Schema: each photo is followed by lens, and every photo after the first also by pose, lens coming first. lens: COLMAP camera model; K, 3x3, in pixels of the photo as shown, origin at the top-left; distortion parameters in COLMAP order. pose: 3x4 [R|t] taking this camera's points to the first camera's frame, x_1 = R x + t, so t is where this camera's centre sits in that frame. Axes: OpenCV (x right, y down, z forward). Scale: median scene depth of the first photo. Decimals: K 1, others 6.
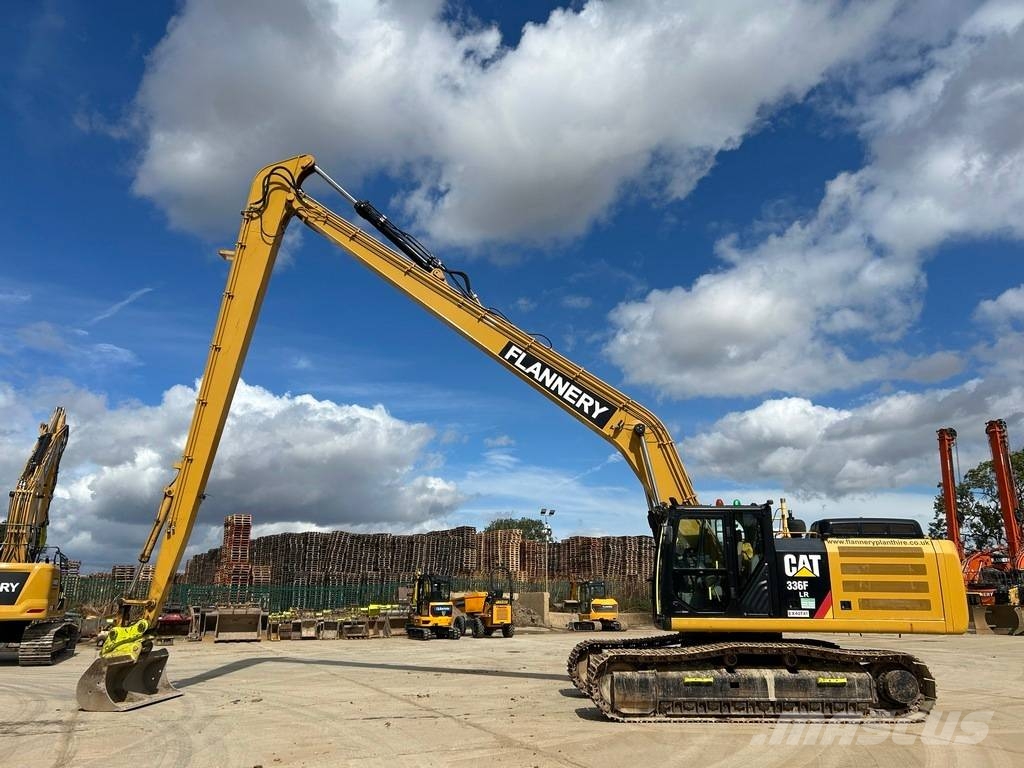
lens RADIAL K [[757.2, 0, 502.4], [0, 757.2, 382.2], [0, 0, 1]] dist [0.046731, -0.038479]
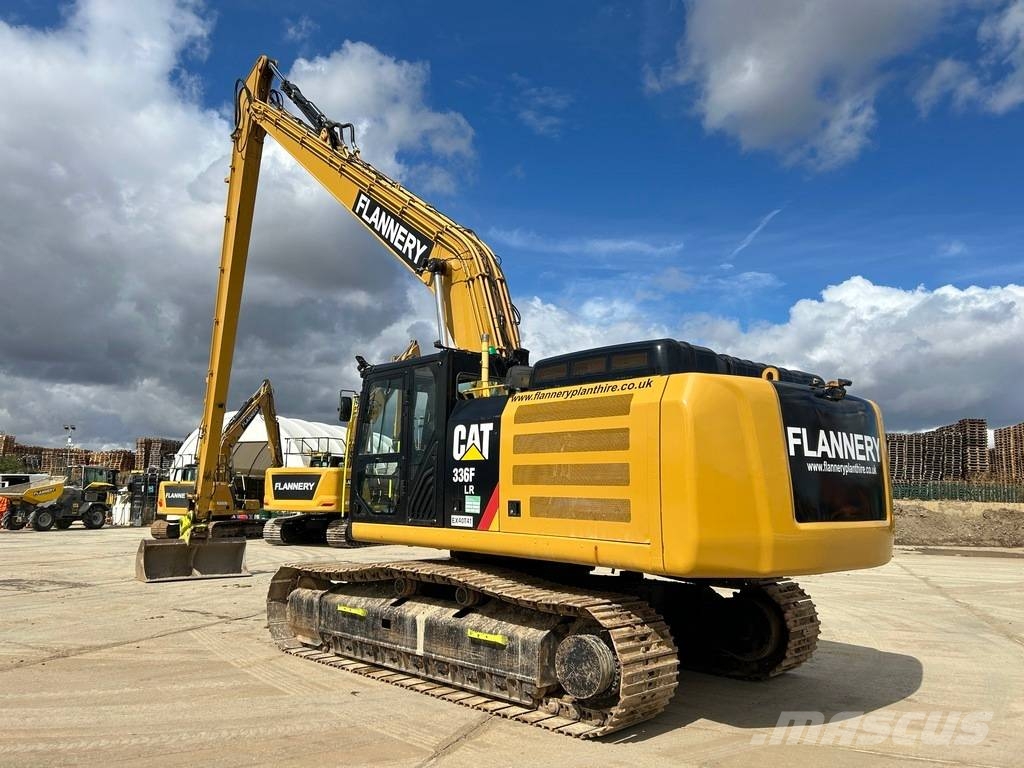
lens RADIAL K [[757.2, 0, 521.7], [0, 757.2, 384.2], [0, 0, 1]] dist [0.046731, -0.038479]
pose [[0.706753, -0.094957, -0.701059, 0.493179], [0.177046, 0.983159, 0.045317, 0.104038], [0.684949, -0.156148, 0.711662, 0.363752]]
